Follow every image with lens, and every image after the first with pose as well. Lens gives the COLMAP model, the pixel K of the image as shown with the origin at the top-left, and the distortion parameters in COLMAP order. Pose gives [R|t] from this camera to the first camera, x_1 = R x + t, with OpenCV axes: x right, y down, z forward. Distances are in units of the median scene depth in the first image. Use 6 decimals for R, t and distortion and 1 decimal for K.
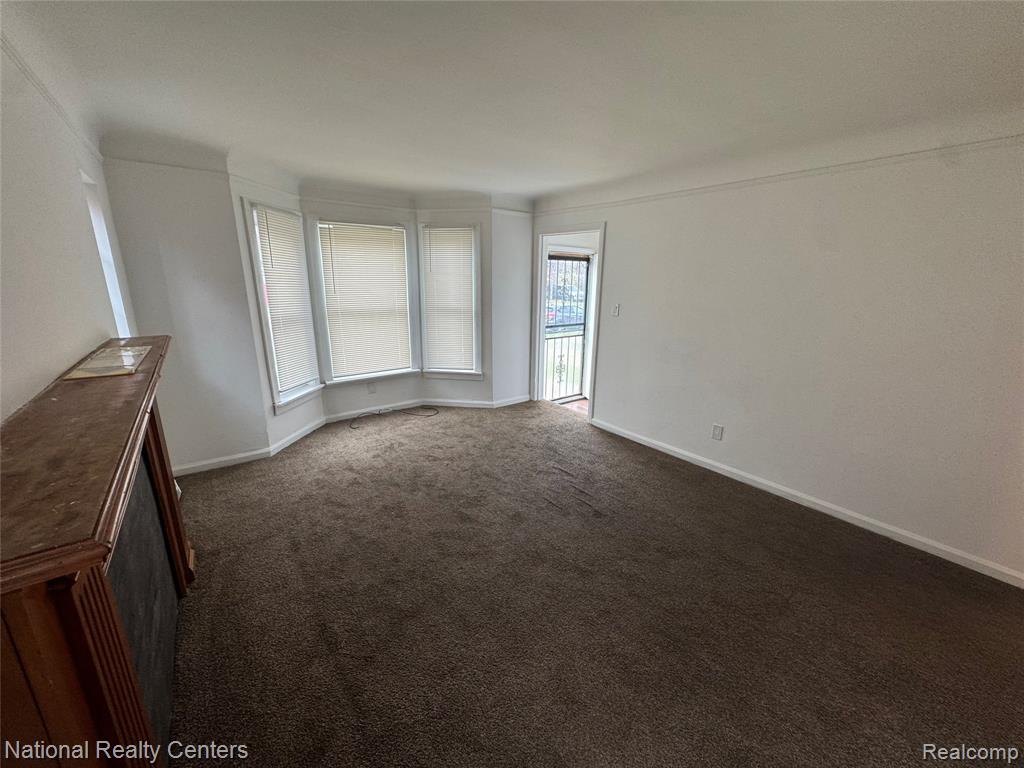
lens RADIAL K [[407.1, 0, 512.0], [0, 407.1, 384.0], [0, 0, 1]] dist [-0.001504, -0.000396]
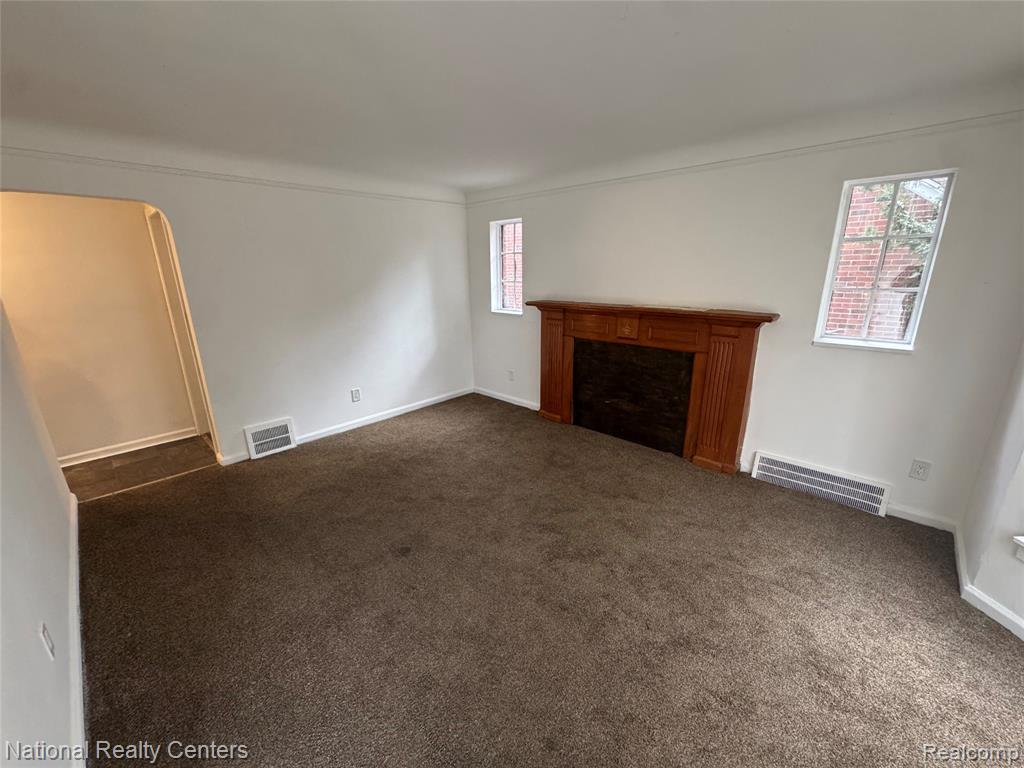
lens RADIAL K [[407.1, 0, 512.0], [0, 407.1, 384.0], [0, 0, 1]] dist [-0.001504, -0.000396]
pose [[-0.986282, 0.043593, -0.159208, 0.071039], [-0.043241, 0.862584, 0.504062, -0.271027], [0.159304, 0.504031, -0.848867, 1.024669]]
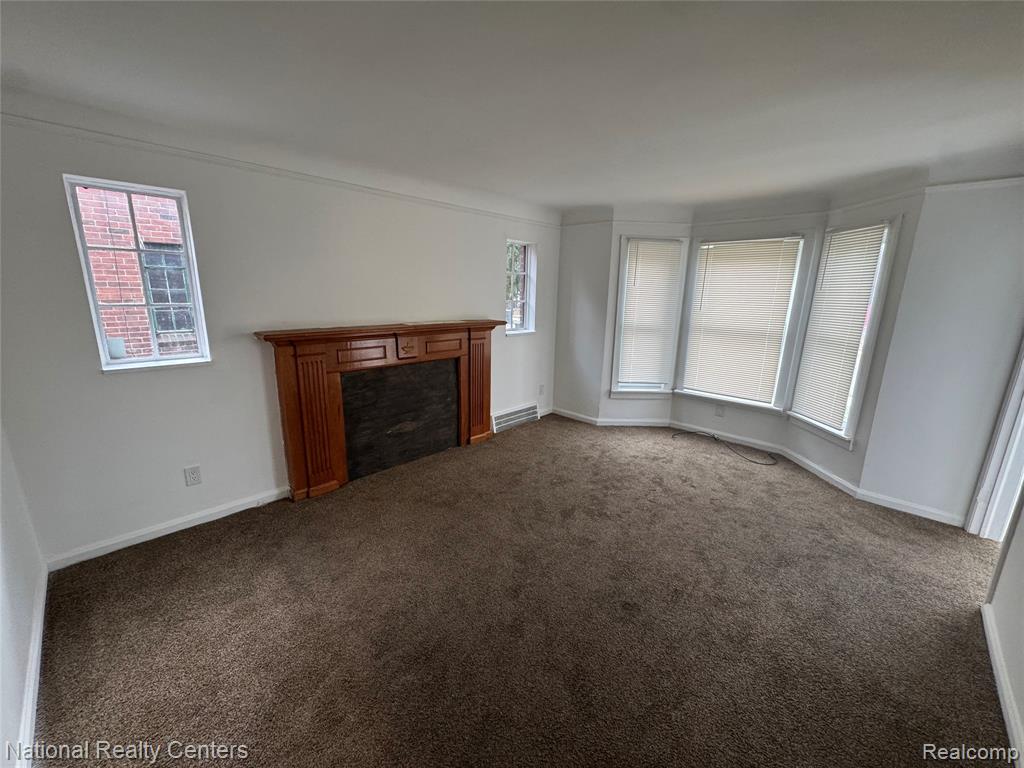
lens RADIAL K [[407.1, 0, 512.0], [0, 407.1, 384.0], [0, 0, 1]] dist [-0.001504, -0.000396]
pose [[0.156791, 0.217036, -0.963489, 0.522855], [-0.268687, 0.948134, 0.169852, -0.086917], [0.950381, 0.232246, 0.206974, 0.355150]]
